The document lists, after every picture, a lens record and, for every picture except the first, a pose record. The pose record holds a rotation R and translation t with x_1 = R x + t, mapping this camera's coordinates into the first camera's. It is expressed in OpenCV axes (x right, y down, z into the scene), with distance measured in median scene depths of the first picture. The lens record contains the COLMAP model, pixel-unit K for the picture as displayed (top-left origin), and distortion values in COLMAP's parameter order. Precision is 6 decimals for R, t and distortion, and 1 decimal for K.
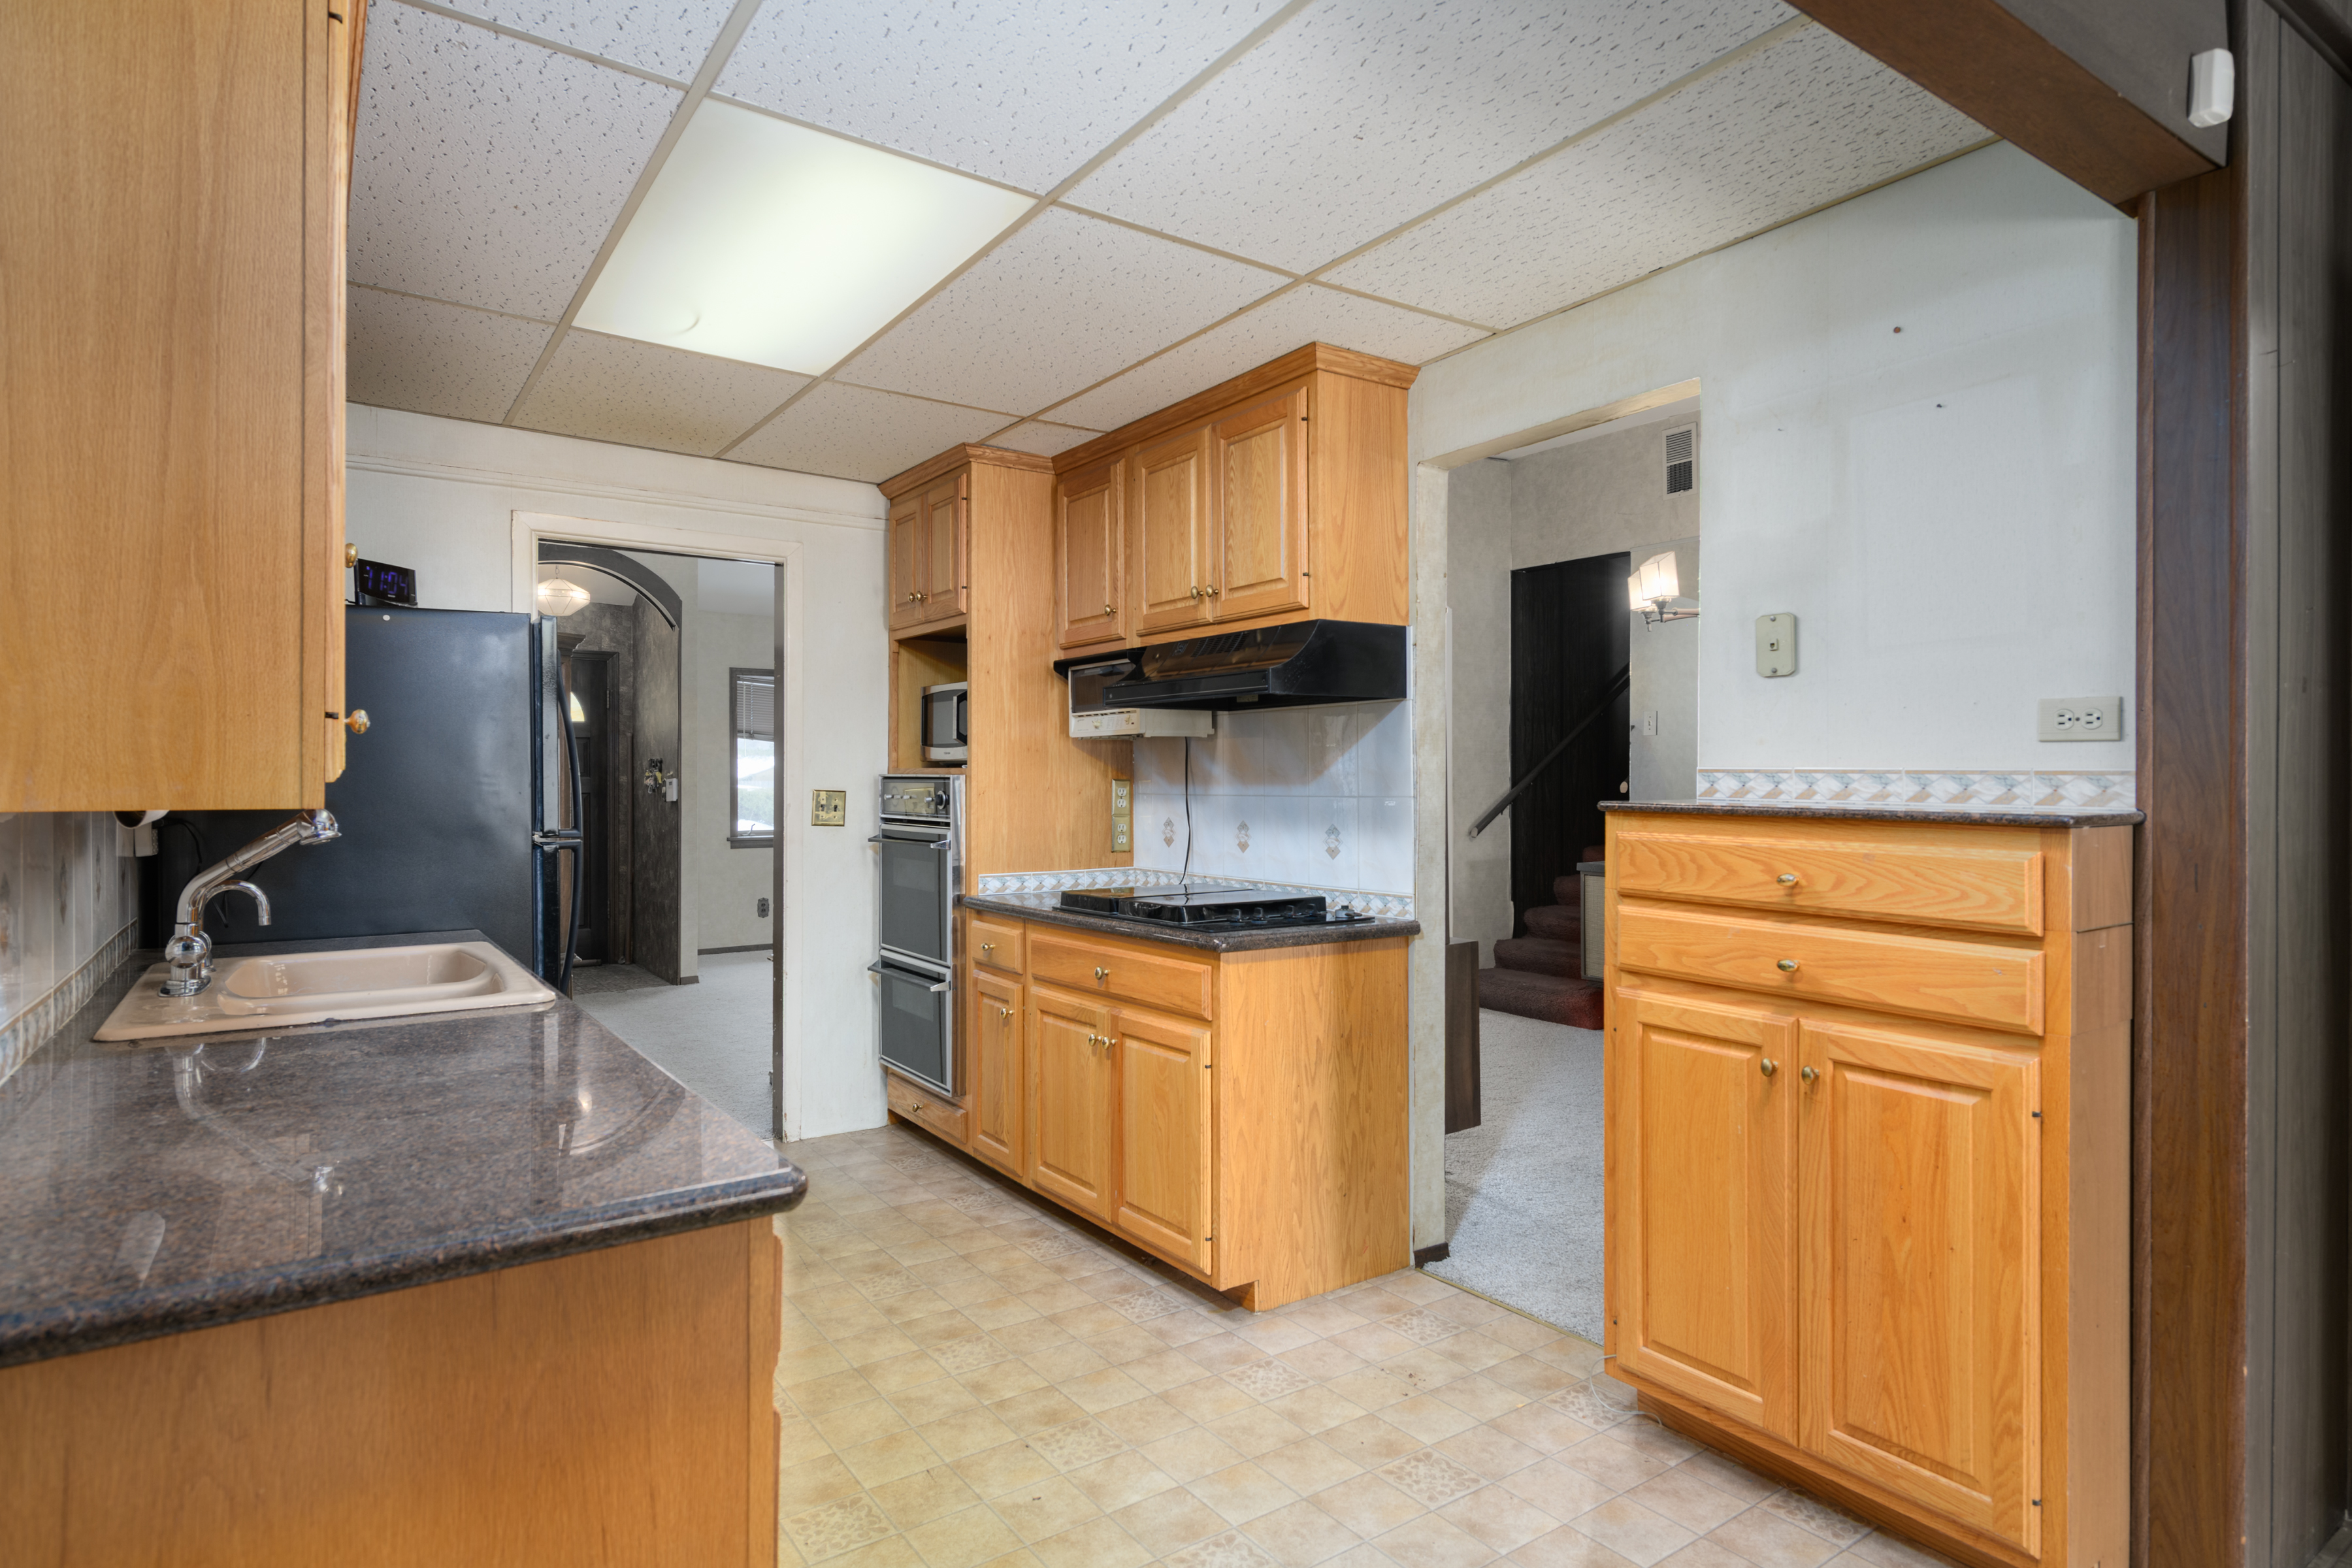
lens RADIAL K [[1245.0, 0, 1163.6], [0, 1245.0, 777.8], [0, 0, 1]] dist [0.024671, 0.000255]
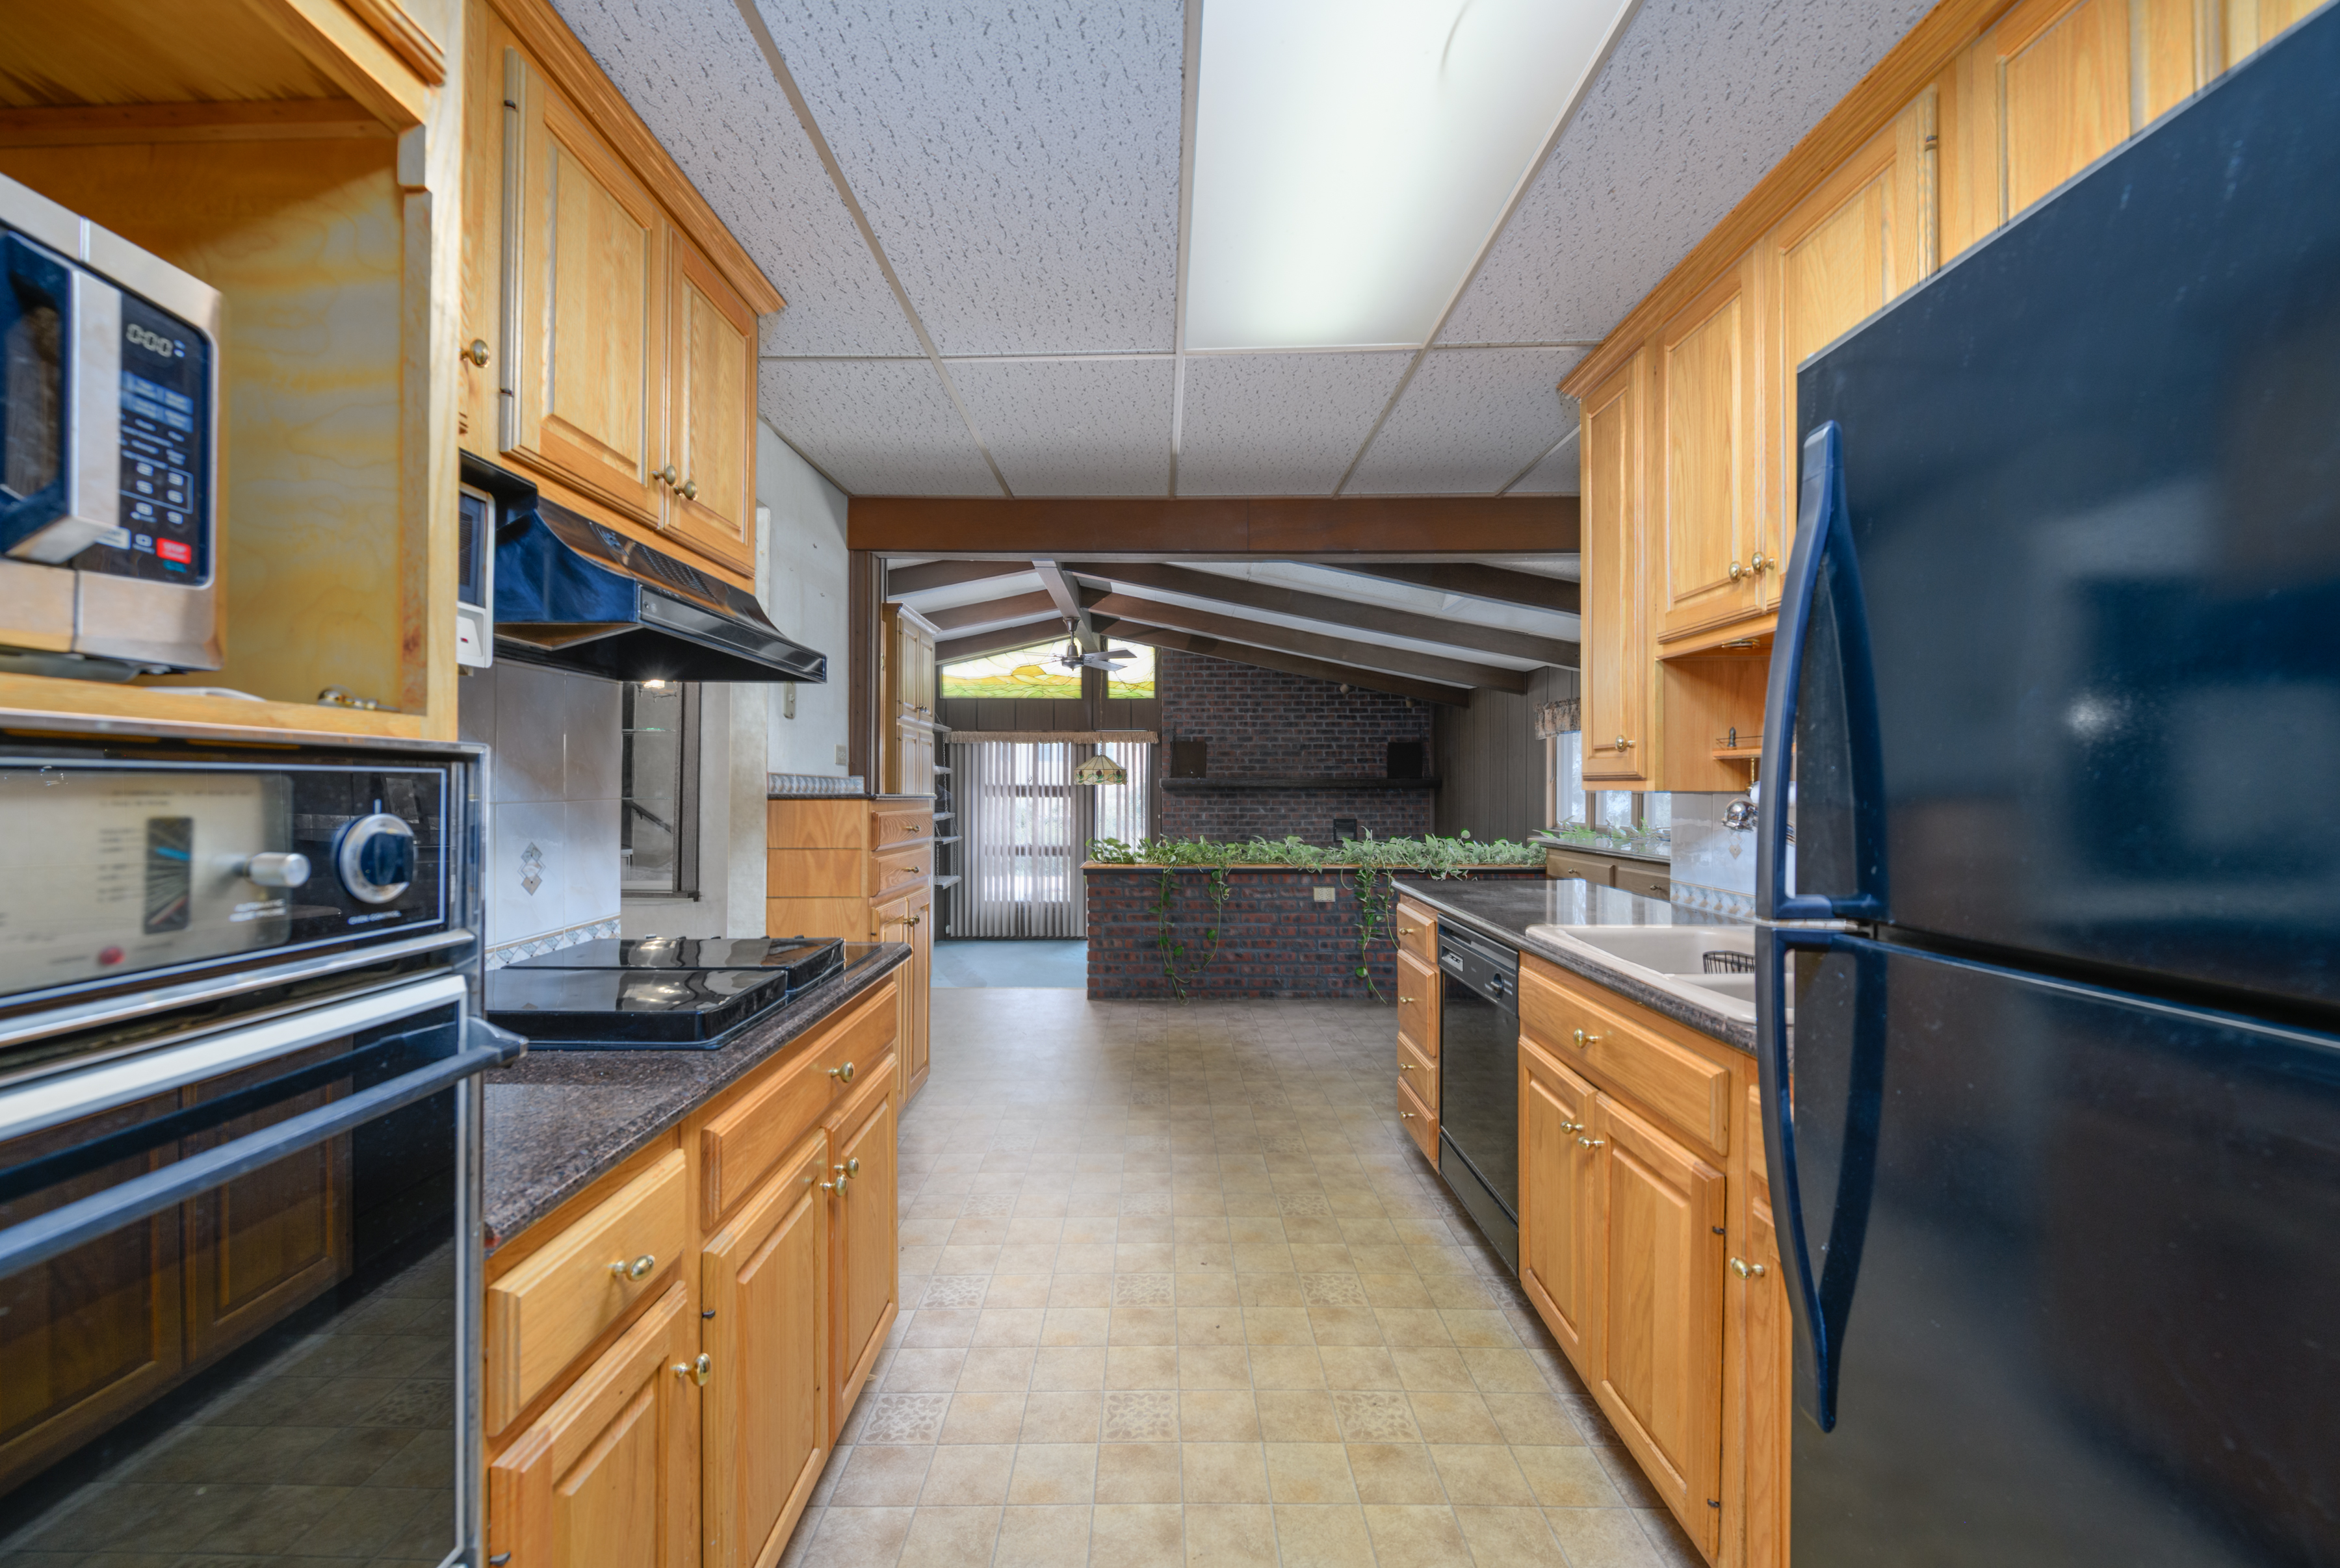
lens RADIAL K [[955.1, 0, 1155.0], [0, 955.1, 780.2], [0, 0, 1]] dist [0.000730, -0.000053]
pose [[-0.822871, 0.004037, 0.568213, -0.492326], [-0.000528, 0.999969, -0.007870, 0.008850], [-0.568227, -0.006776, -0.822844, 1.385511]]
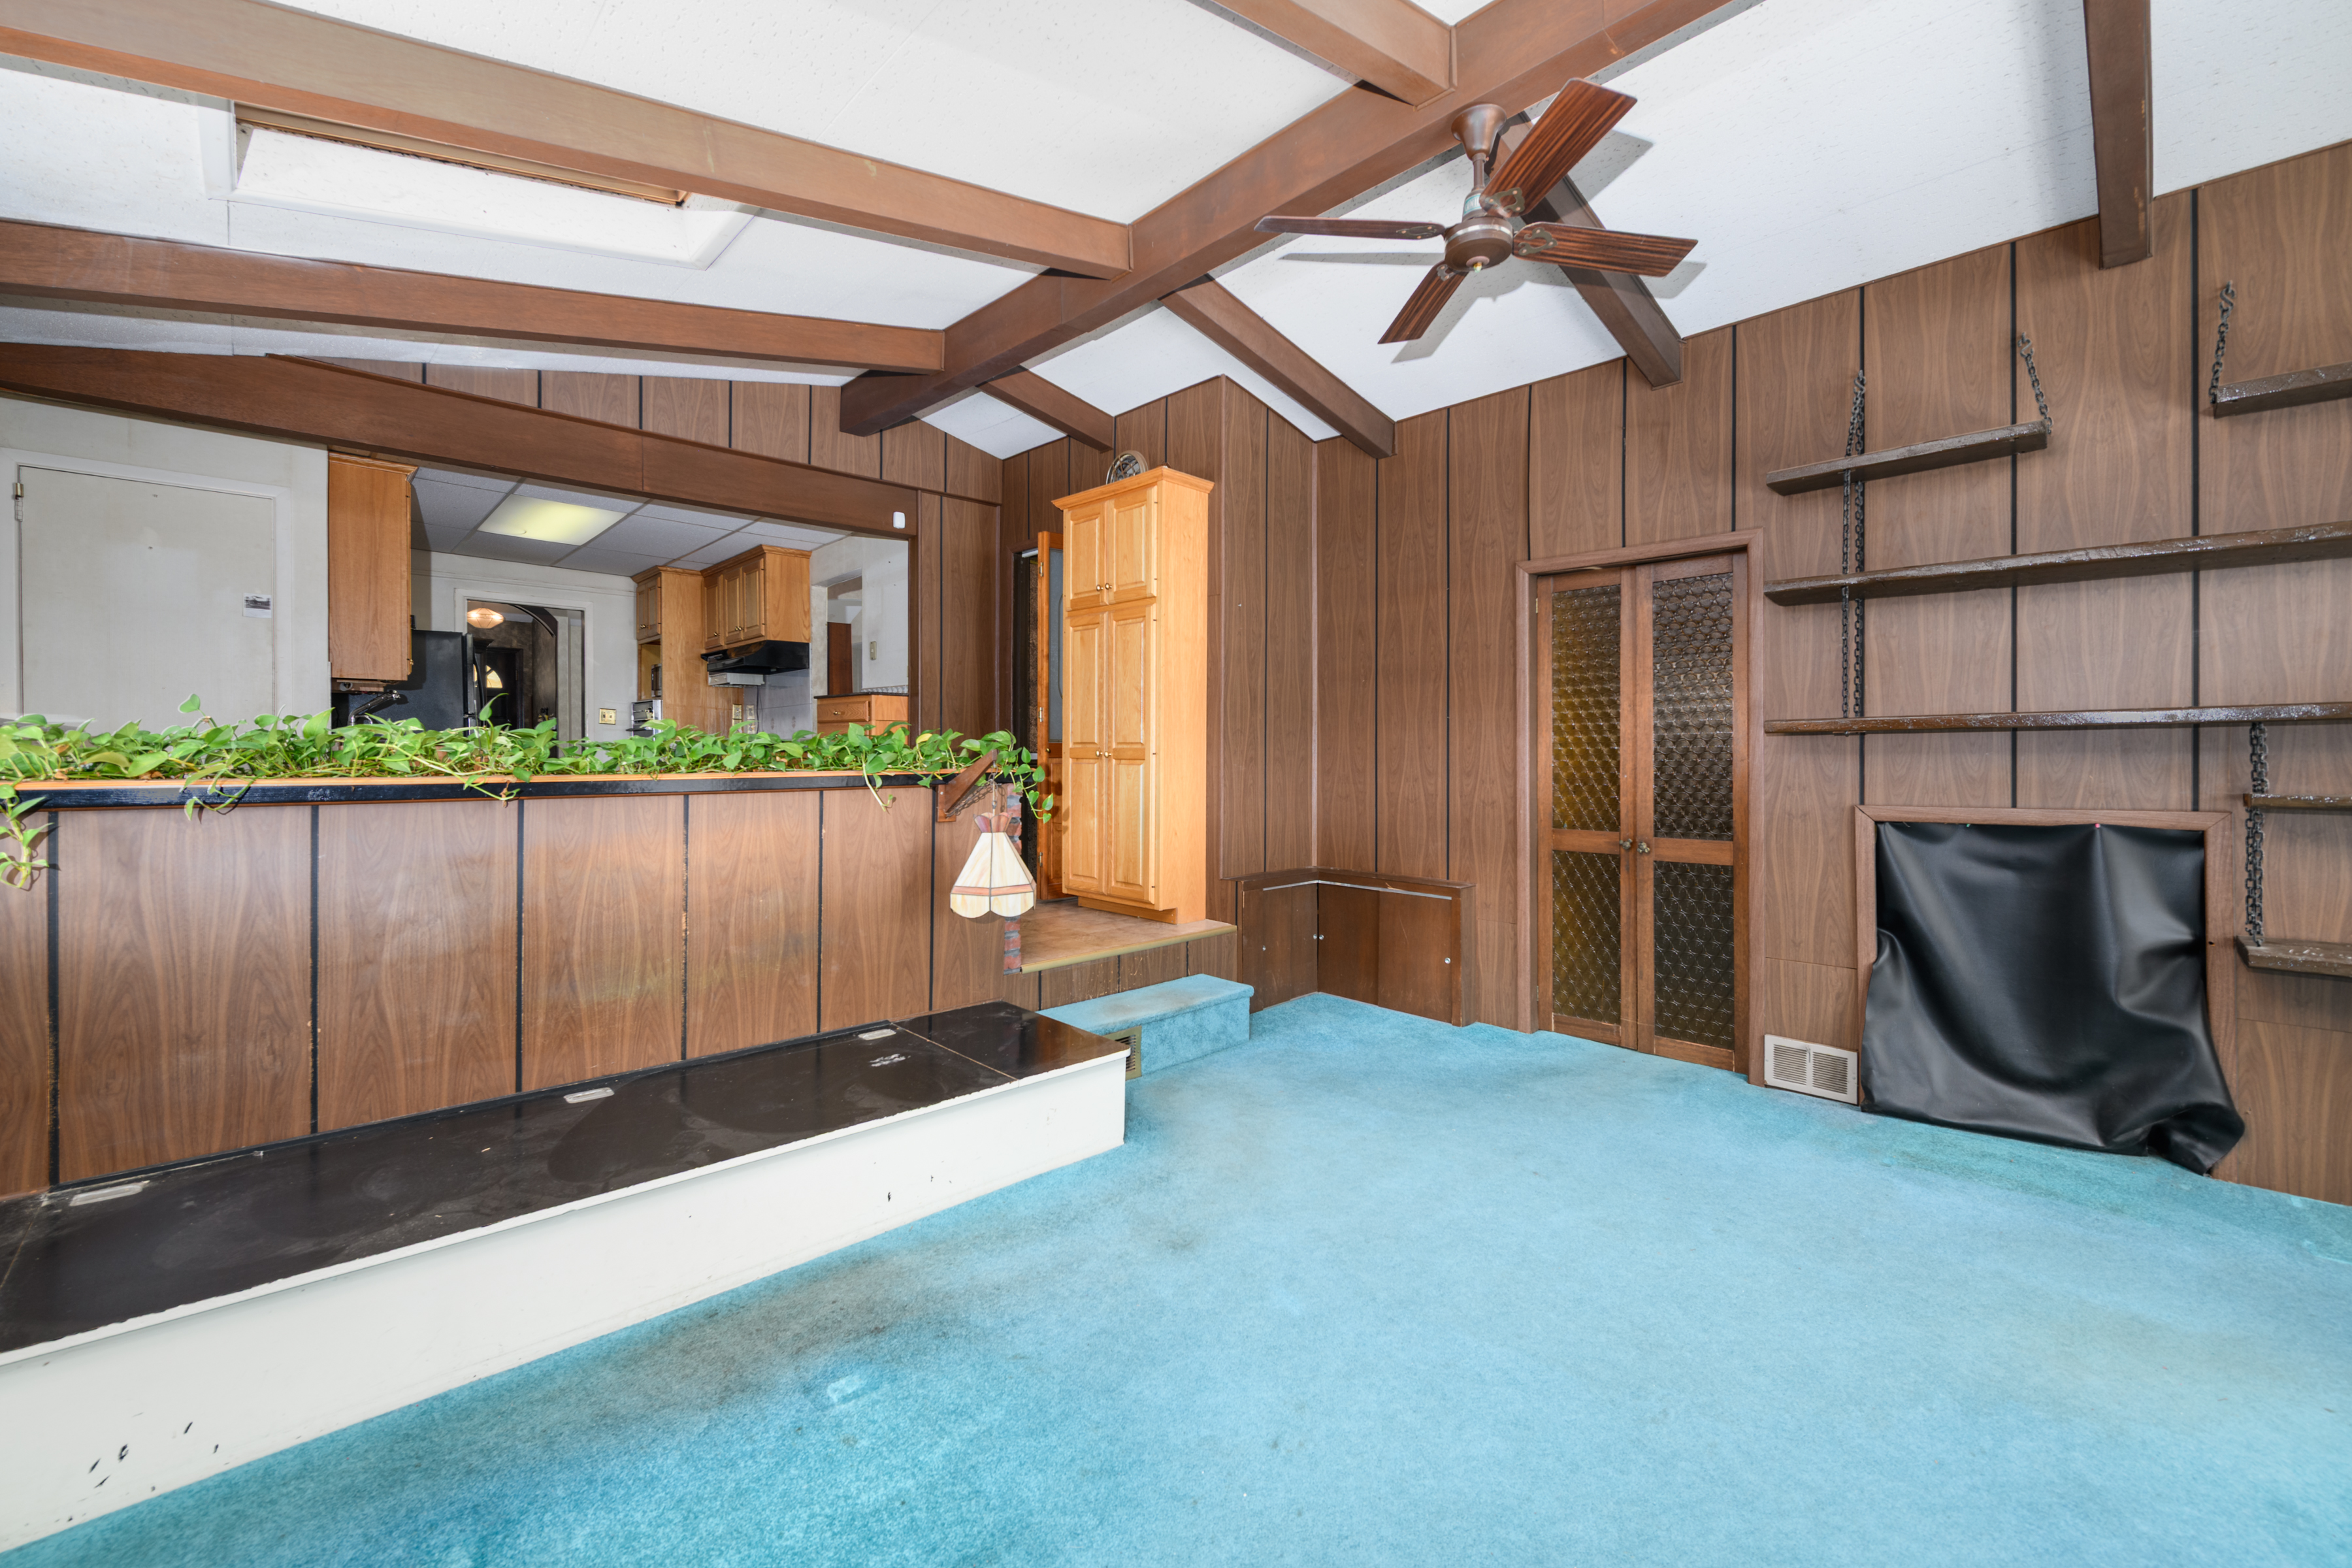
lens RADIAL K [[926.7, 0, 1174.0], [0, 926.7, 774.3], [0, 0, 1]] dist [0.001000, -0.002736]
pose [[0.983437, -0.004296, 0.181198, 0.653584], [0.000146, 0.999738, 0.022909, 0.132616], [-0.181249, -0.022503, 0.983180, -1.275336]]
